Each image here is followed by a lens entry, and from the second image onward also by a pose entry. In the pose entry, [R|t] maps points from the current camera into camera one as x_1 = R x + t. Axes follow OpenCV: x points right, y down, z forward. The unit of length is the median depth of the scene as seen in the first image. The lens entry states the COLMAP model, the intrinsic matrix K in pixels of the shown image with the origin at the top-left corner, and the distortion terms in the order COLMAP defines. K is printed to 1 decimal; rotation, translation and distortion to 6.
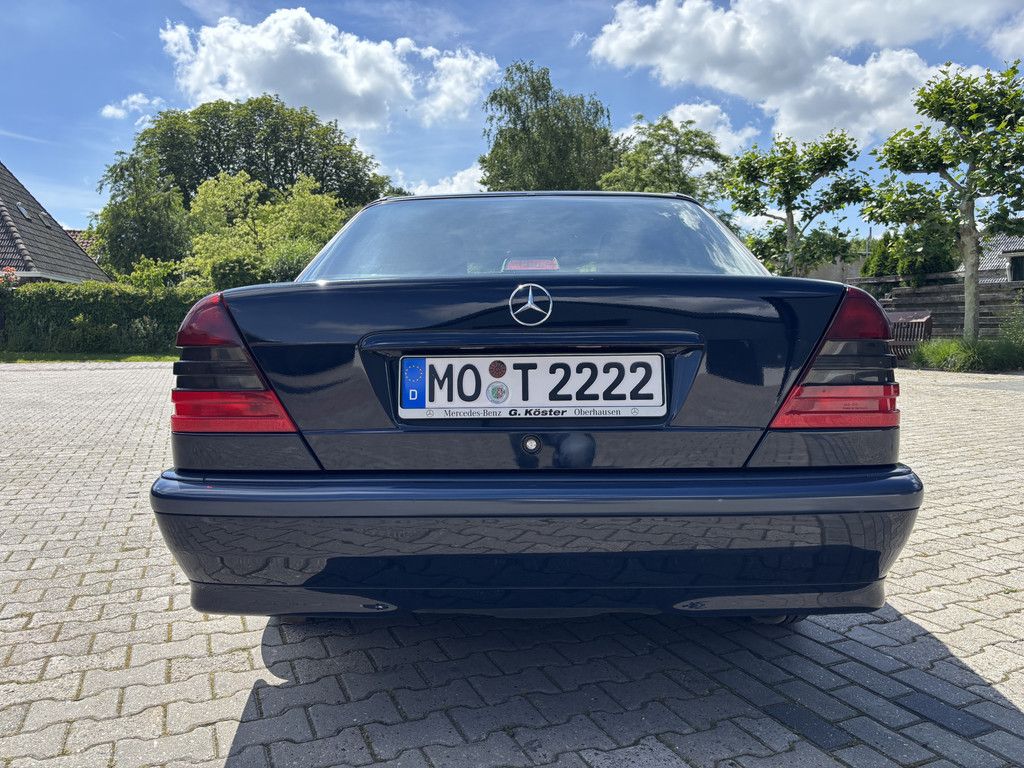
lens RADIAL K [[776.6, 0, 512.0], [0, 776.6, 384.0], [0, 0, 1]] dist [0.042571, -0.045630]
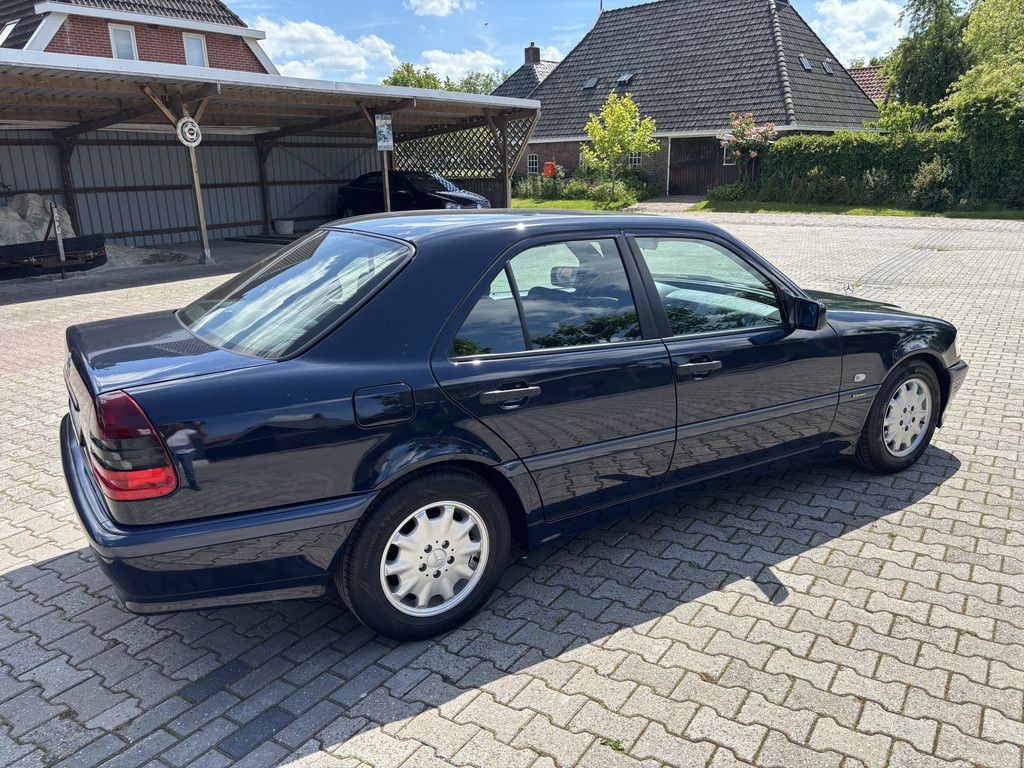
lens RADIAL K [[776.7, 0, 523.5], [0, 776.7, 385.8], [0, 0, 1]] dist [0.042497, -0.038066]
pose [[0.557477, 0.219212, -0.800728, 0.191213], [-0.041507, 0.970662, 0.236837, -0.048996], [0.829154, -0.098795, 0.550221, 0.083777]]
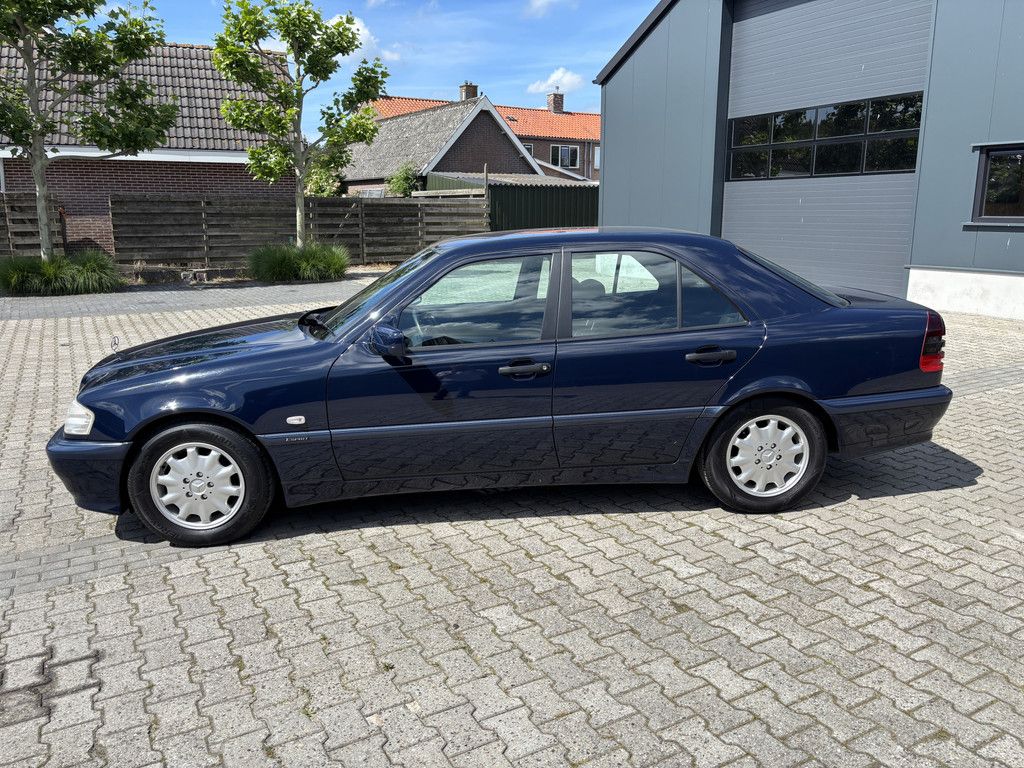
lens RADIAL K [[778.0, 0, 522.8], [0, 778.0, 374.0], [0, 0, 1]] dist [0.045390, -0.048575]
pose [[-0.116825, -0.200195, 0.972766, -0.266526], [0.073579, 0.975036, 0.209499, -0.053793], [-0.990423, 0.096050, -0.099178, 0.254992]]
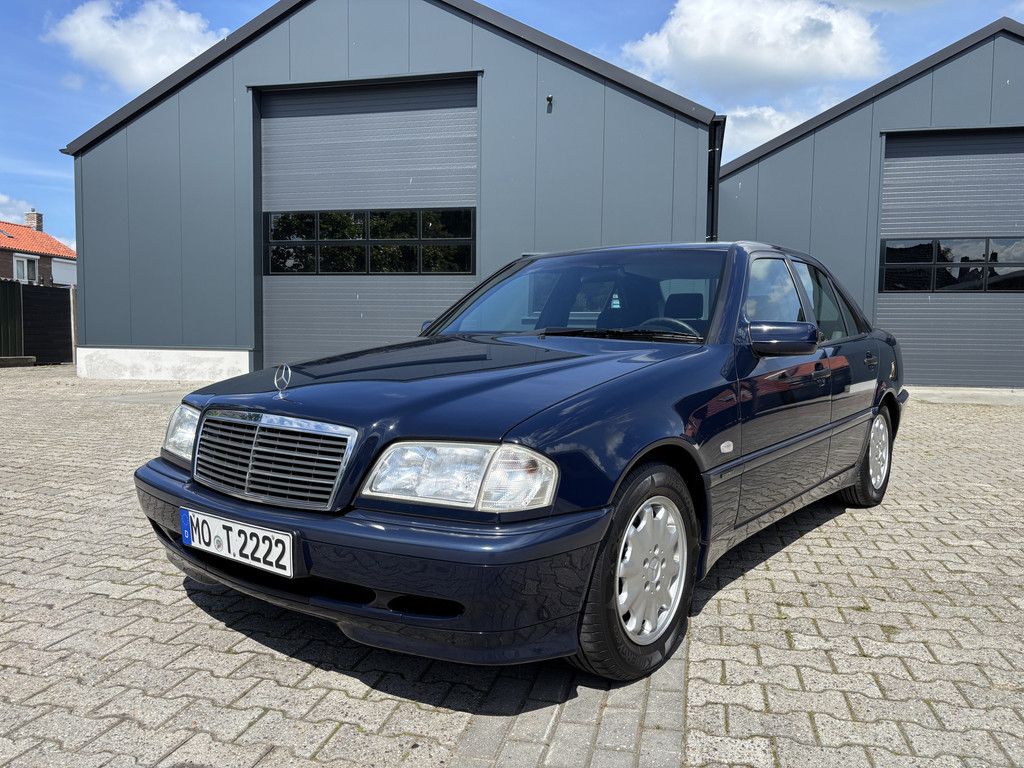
lens RADIAL K [[776.6, 0, 512.0], [0, 776.6, 384.0], [0, 0, 1]] dist [0.042571, -0.045630]
pose [[-0.804690, -0.039075, 0.592408, -0.104396], [0.032929, 0.993358, 0.110250, -0.031026], [-0.592781, 0.108225, -0.798059, 0.449993]]
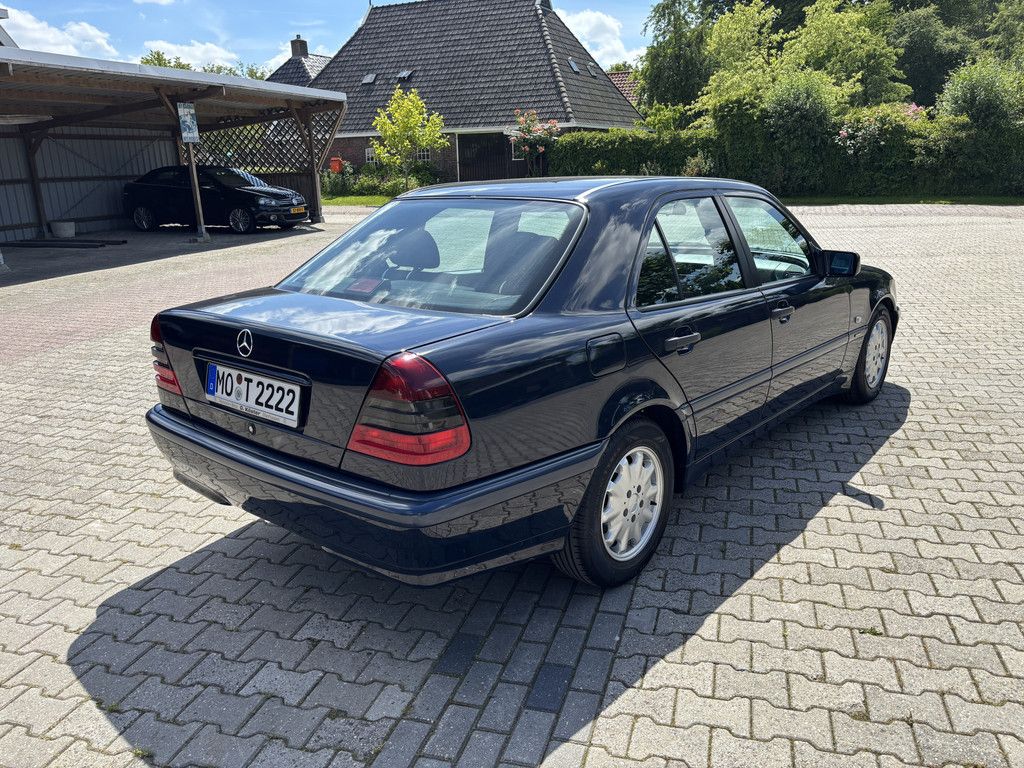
lens RADIAL K [[778.0, 0, 522.8], [0, 778.0, 374.0], [0, 0, 1]] dist [0.045390, -0.048575]
pose [[0.780356, 0.150600, -0.606930, 0.137039], [-0.021532, 0.976463, 0.214609, -0.037551], [0.624965, -0.154402, 0.765231, 0.012758]]
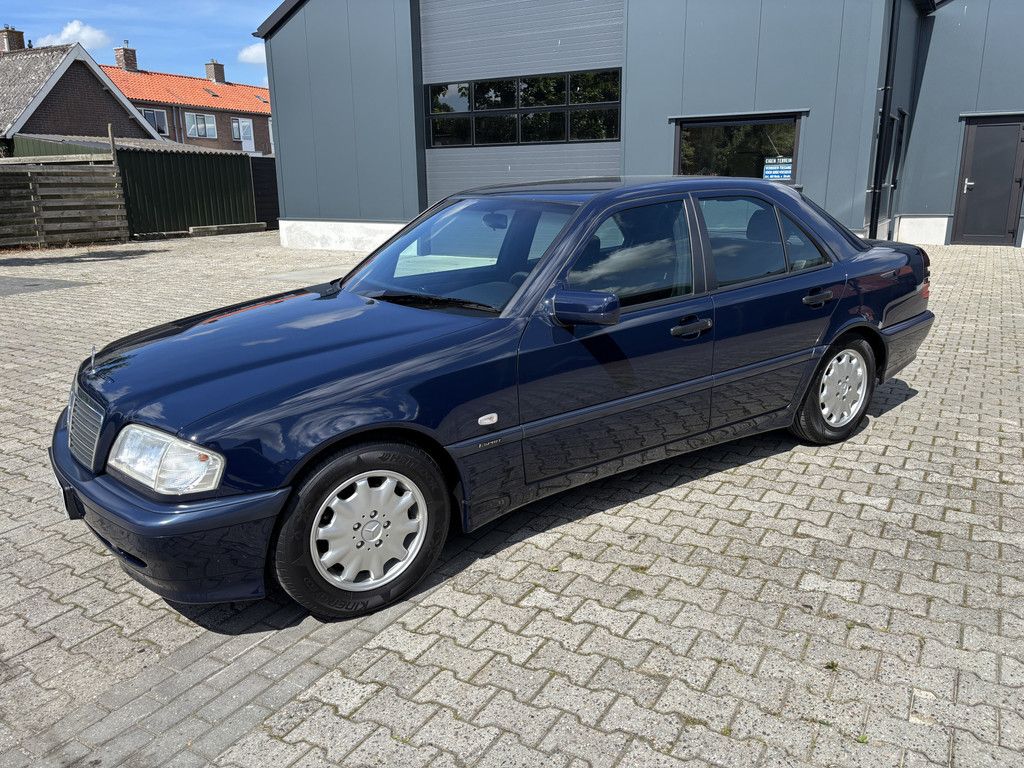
lens RADIAL K [[779.7, 0, 520.4], [0, 779.7, 377.2], [0, 0, 1]] dist [0.046197, -0.052478]
pose [[-0.597901, -0.183792, 0.780215, -0.183705], [0.069790, 0.957726, 0.279089, -0.056193], [-0.798526, 0.221319, -0.559798, 0.387458]]
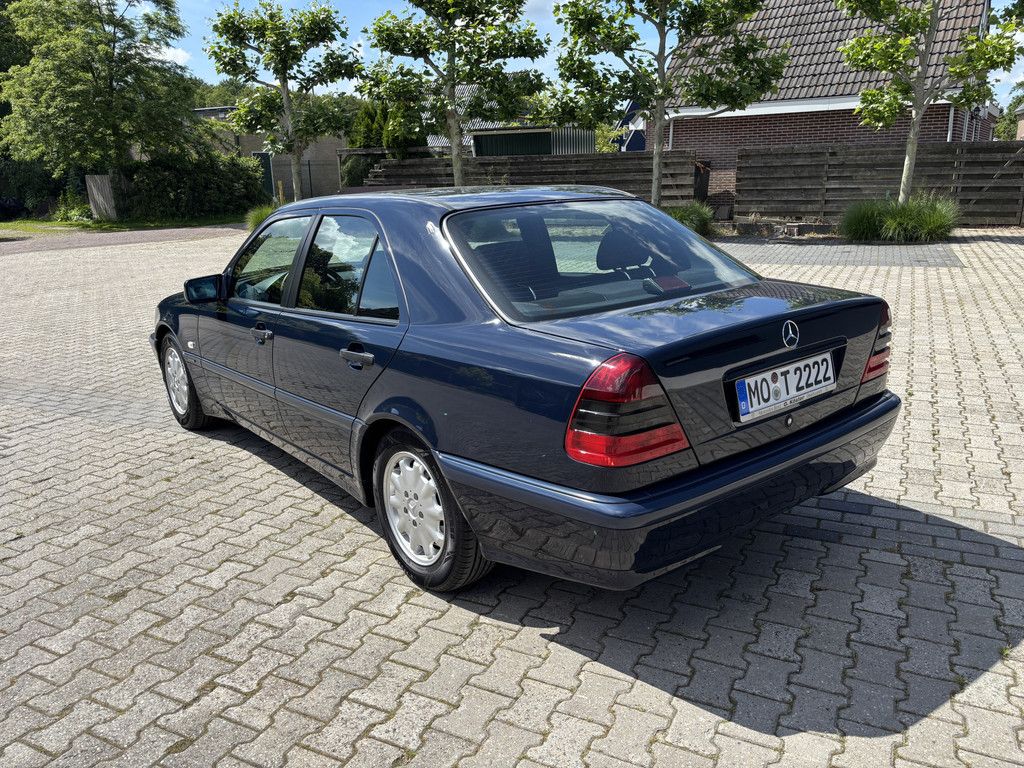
lens RADIAL K [[783.6, 0, 512.7], [0, 783.6, 376.2], [0, 0, 1]] dist [0.031531, -0.035842]
pose [[0.761513, -0.177046, 0.623500, -0.133771], [0.066502, 0.978236, 0.196552, -0.035101], [-0.644729, -0.108213, 0.756713, 0.015204]]
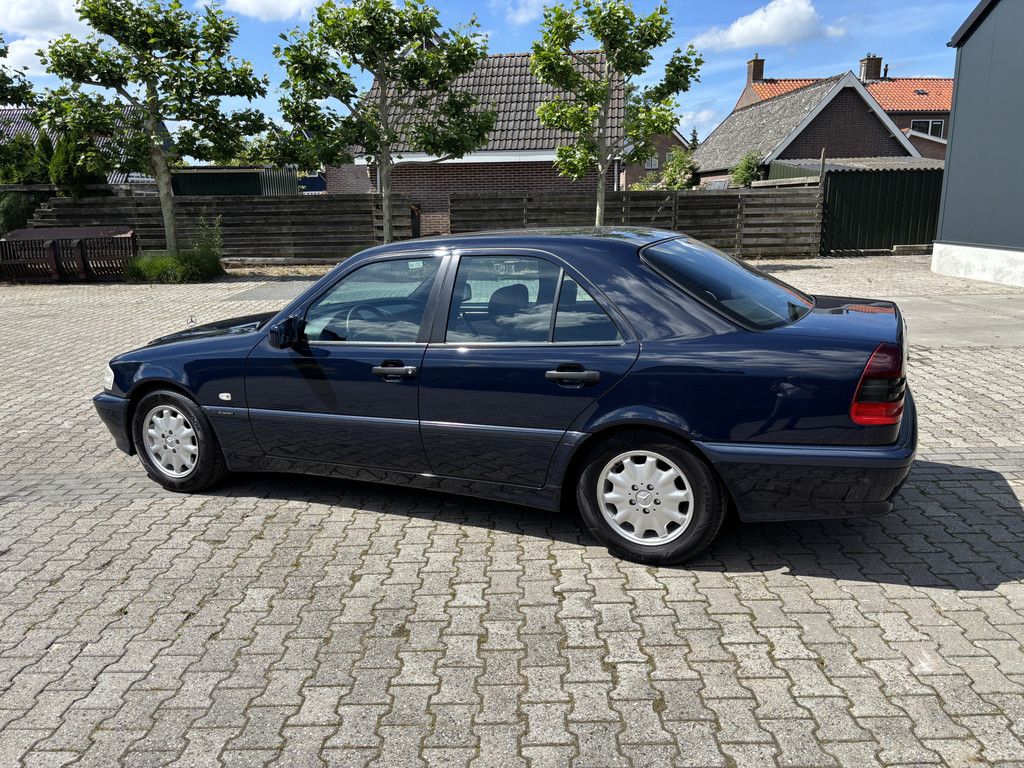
lens RADIAL K [[781.3, 0, 512.0], [0, 781.3, 384.0], [0, 0, 1]] dist [0.039827, -0.048209]
pose [[0.392882, -0.207427, 0.895889, -0.238844], [0.080223, 0.978245, 0.191314, -0.044993], [-0.916083, -0.003292, 0.400976, 0.108422]]
